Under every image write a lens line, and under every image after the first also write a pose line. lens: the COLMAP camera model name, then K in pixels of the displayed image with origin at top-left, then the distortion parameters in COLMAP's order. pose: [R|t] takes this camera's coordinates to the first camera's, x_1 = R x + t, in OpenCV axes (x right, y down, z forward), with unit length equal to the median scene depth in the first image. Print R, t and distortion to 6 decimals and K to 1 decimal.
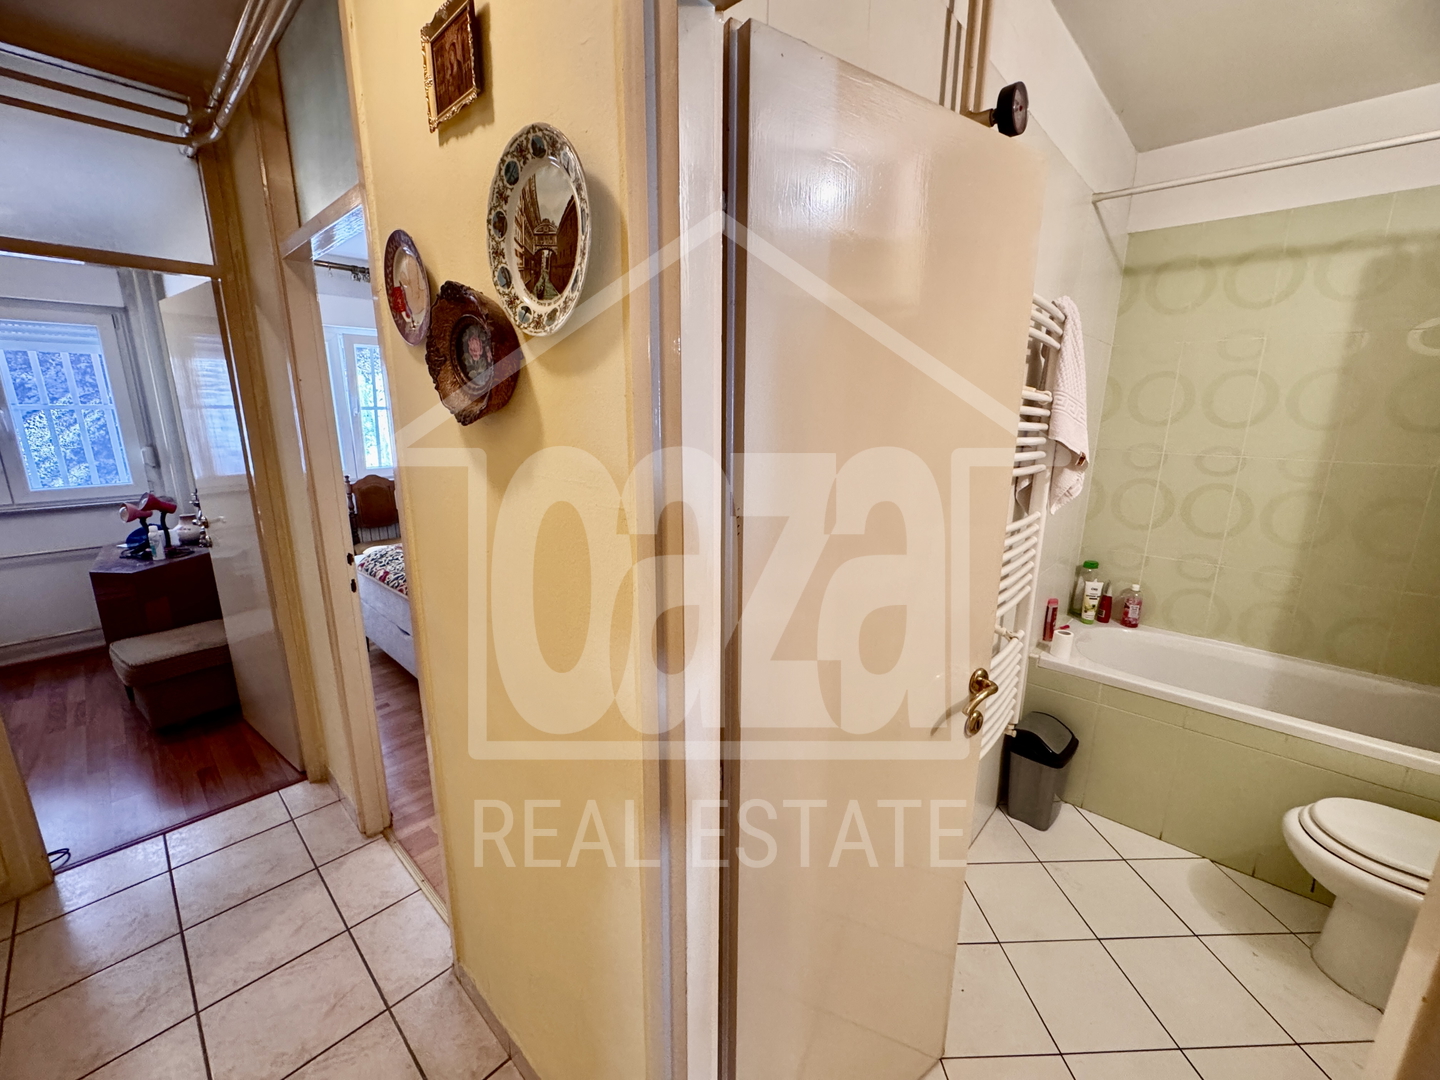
lens RADIAL K [[575.9, 0, 716.6], [0, 575.9, 538.4], [0, 0, 1]] dist [-0.007529, 0.001711]
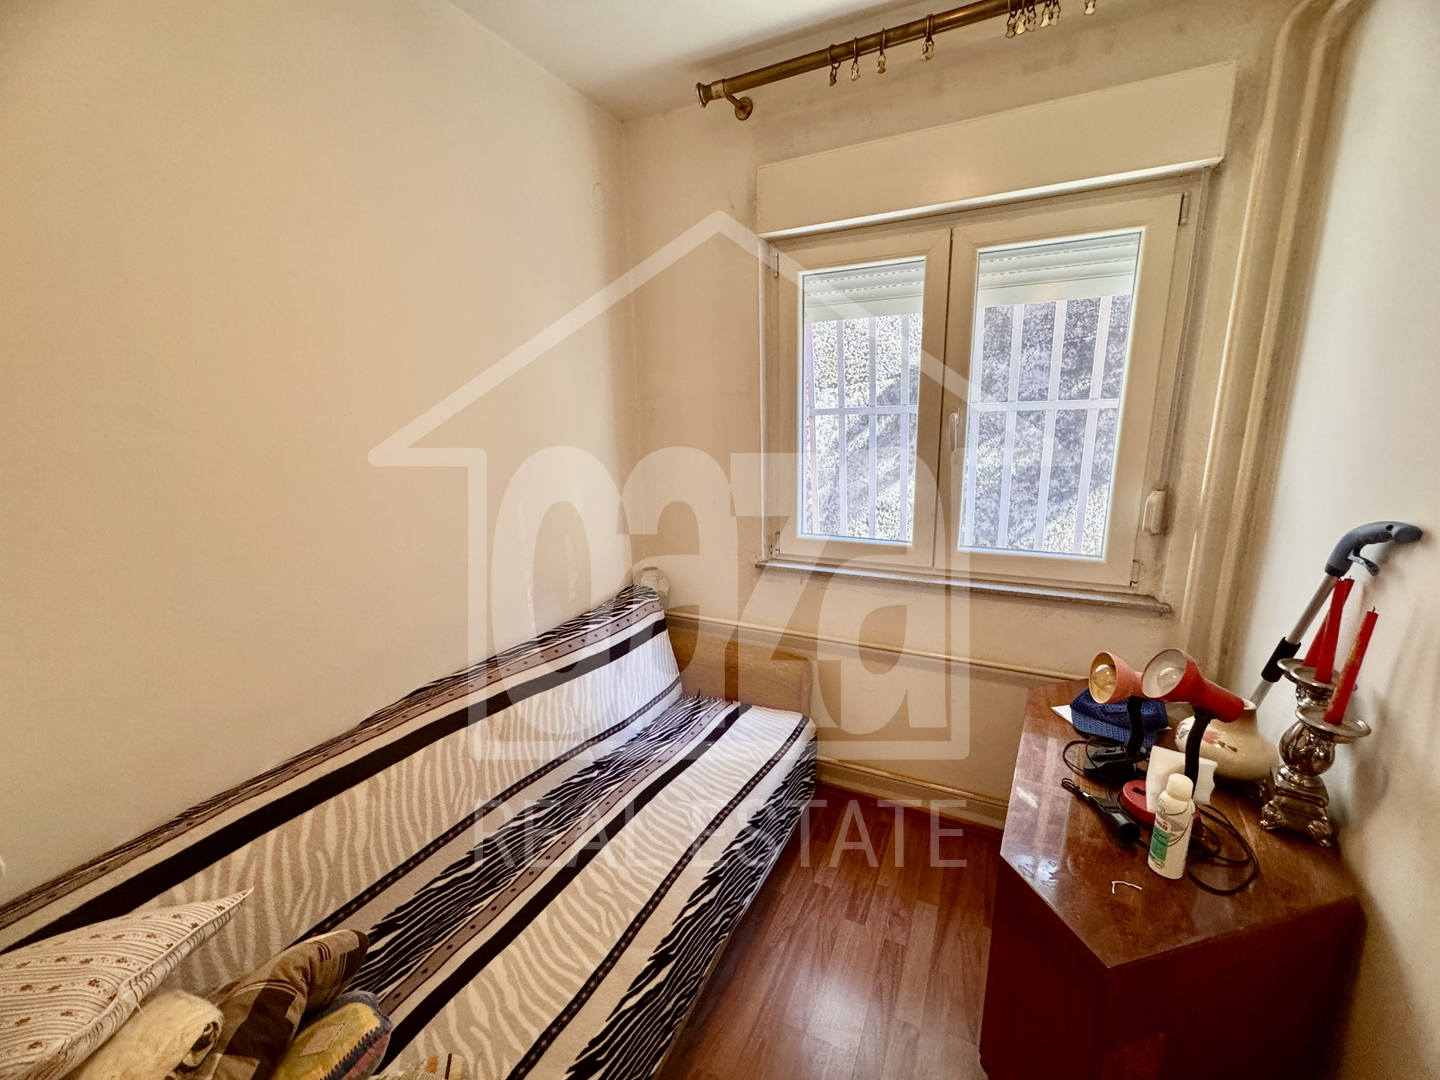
lens RADIAL K [[575.9, 0, 714.5], [0, 575.9, 546.8], [0, 0, 1]] dist [-0.007529, 0.001711]
pose [[0.262071, 0.167966, -0.950319, -0.721127], [-0.200819, 0.972672, 0.116536, -0.110970], [0.943923, 0.160302, 0.288640, 0.603431]]
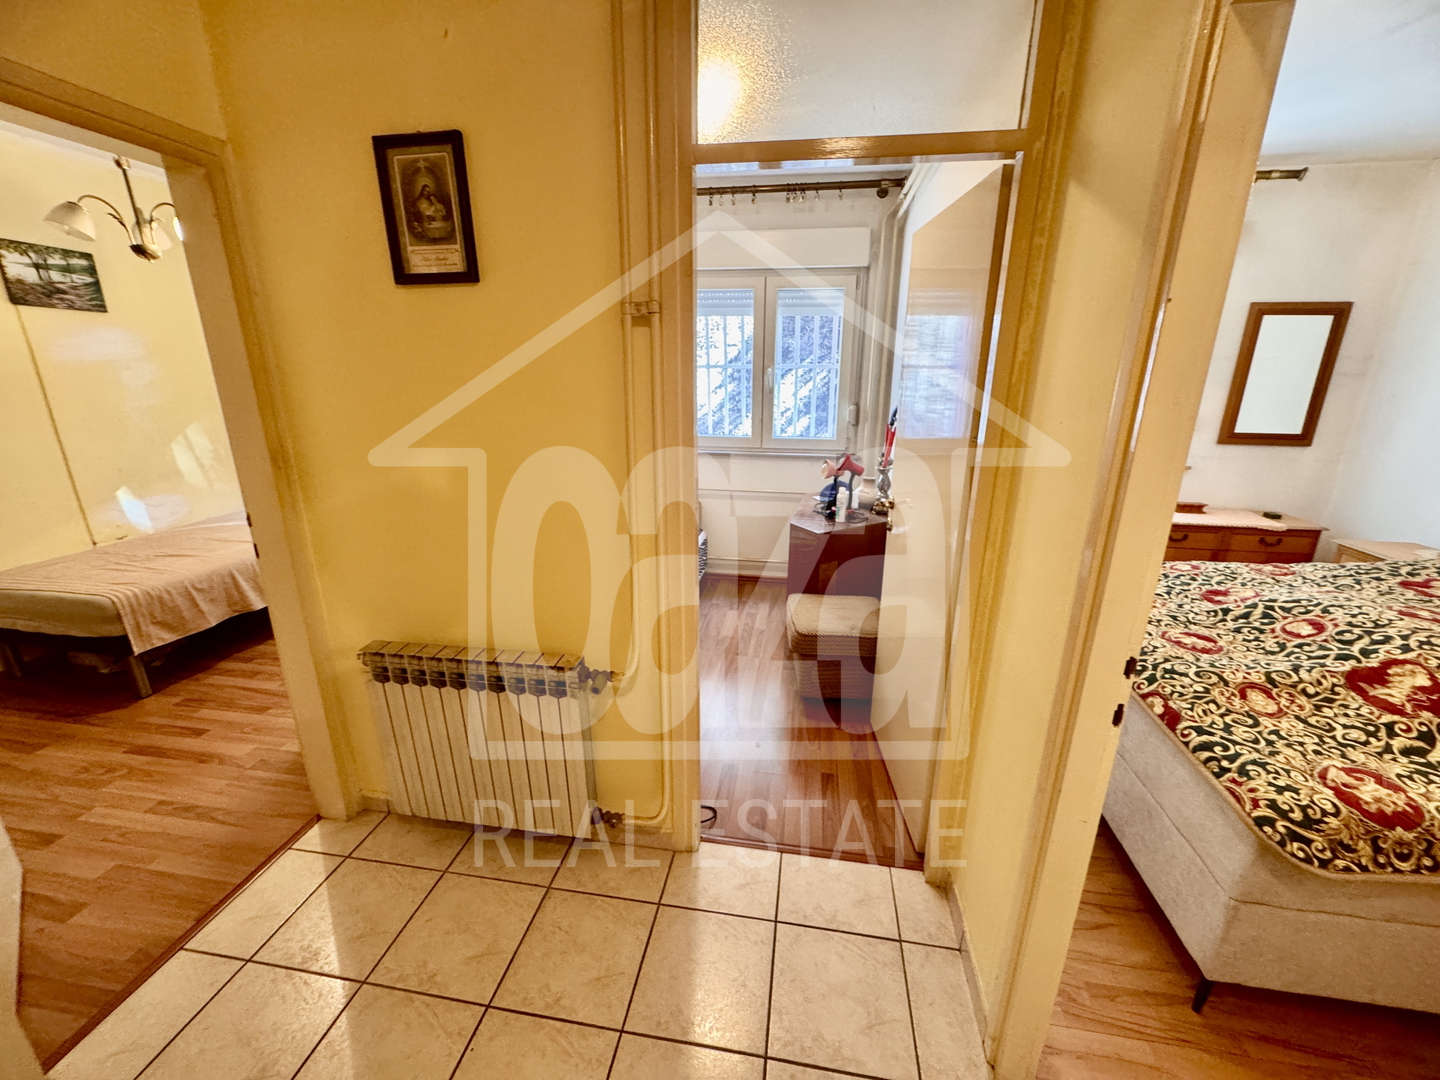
lens RADIAL K [[575.9, 0, 720.3], [0, 575.9, 537.1], [0, 0, 1]] dist [-0.007529, 0.001711]
pose [[0.555938, 0.235518, -0.797160, -0.269388], [-0.188045, 0.969792, 0.155379, -0.049799], [0.809674, 0.063521, 0.583432, 0.236111]]
